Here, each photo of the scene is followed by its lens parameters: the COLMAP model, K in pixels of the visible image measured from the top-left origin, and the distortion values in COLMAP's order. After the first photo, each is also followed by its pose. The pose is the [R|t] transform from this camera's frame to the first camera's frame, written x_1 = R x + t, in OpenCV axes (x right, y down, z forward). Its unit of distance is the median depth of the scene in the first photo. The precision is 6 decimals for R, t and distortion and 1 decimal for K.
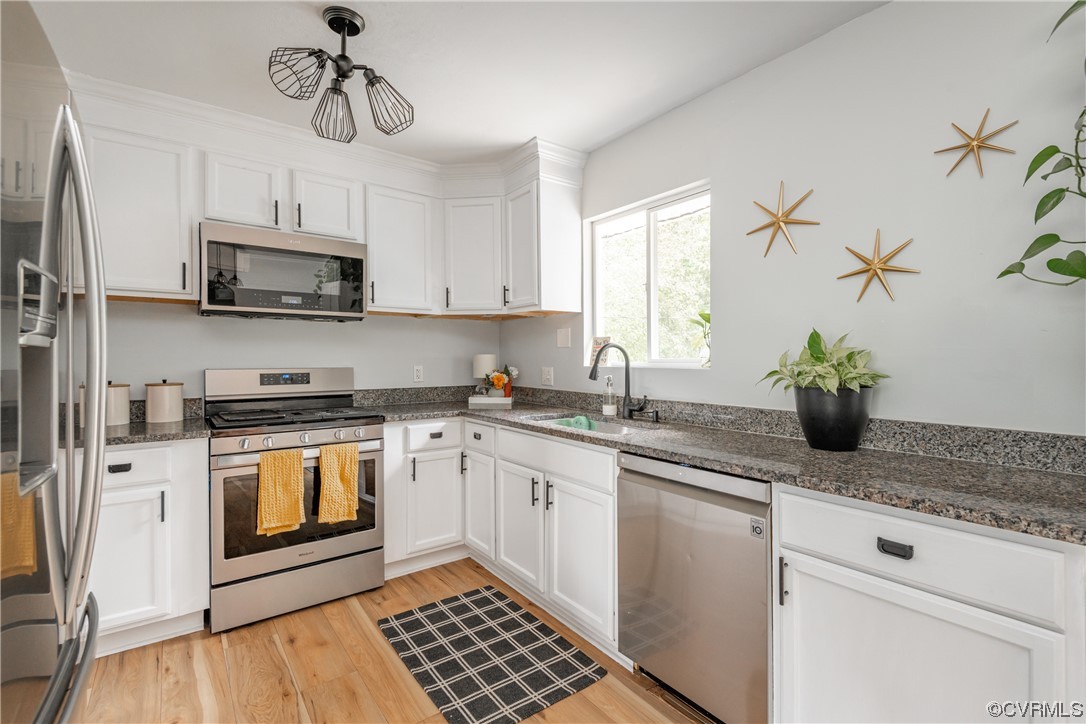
lens RADIAL K [[491.4, 0, 551.8], [0, 491.4, 360.0], [0, 0, 1]] dist [0.016683, -0.009303]
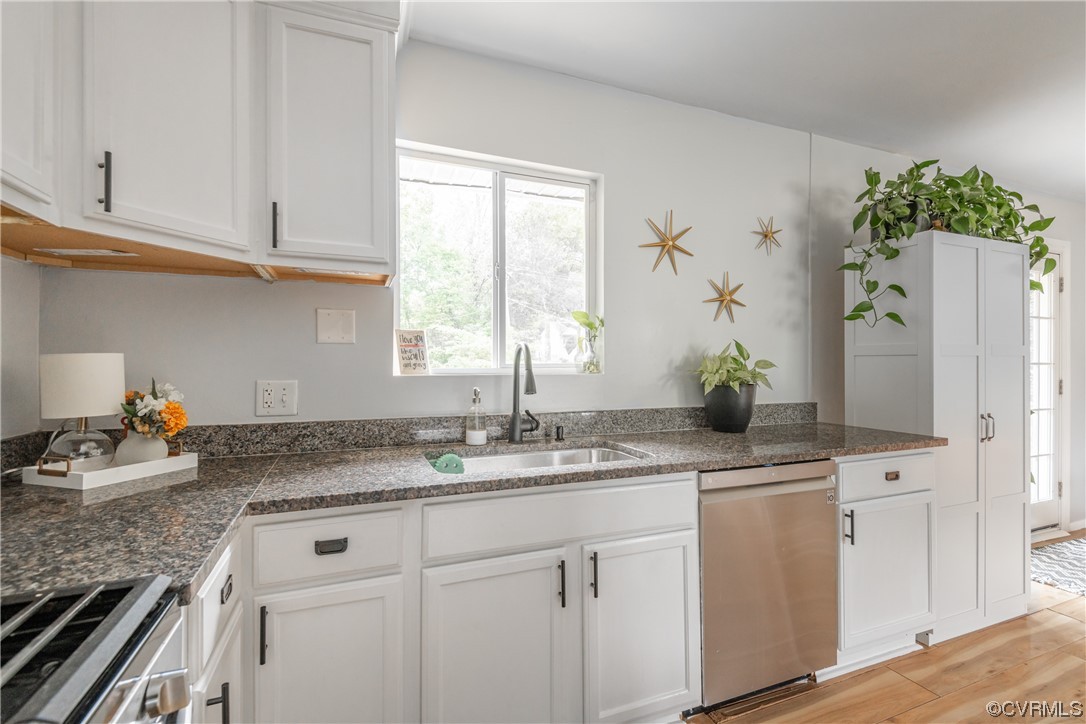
lens RADIAL K [[491.4, 0, 567.0], [0, 491.4, 351.1], [0, 0, 1]] dist [0.016683, -0.009303]
pose [[0.245914, 0.022767, 0.969024, -0.556831], [0.003055, 0.999701, -0.024263, -0.002343], [-0.969287, 0.008927, 0.245771, 0.751327]]
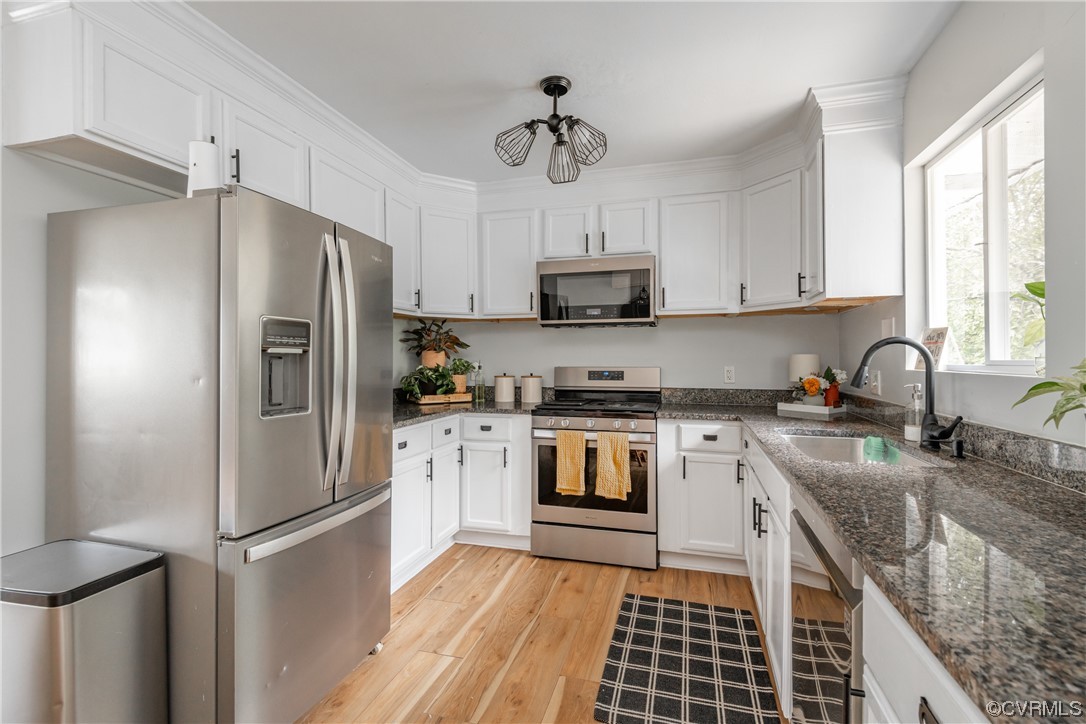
lens RADIAL K [[491.4, 0, 549.7], [0, 491.4, 361.6], [0, 0, 1]] dist [0.016683, -0.009303]
pose [[0.601406, 0.004724, -0.798930, 0.388939], [-0.003506, 0.999988, 0.003273, 0.000029], [0.798936, 0.000833, 0.601415, 0.171198]]
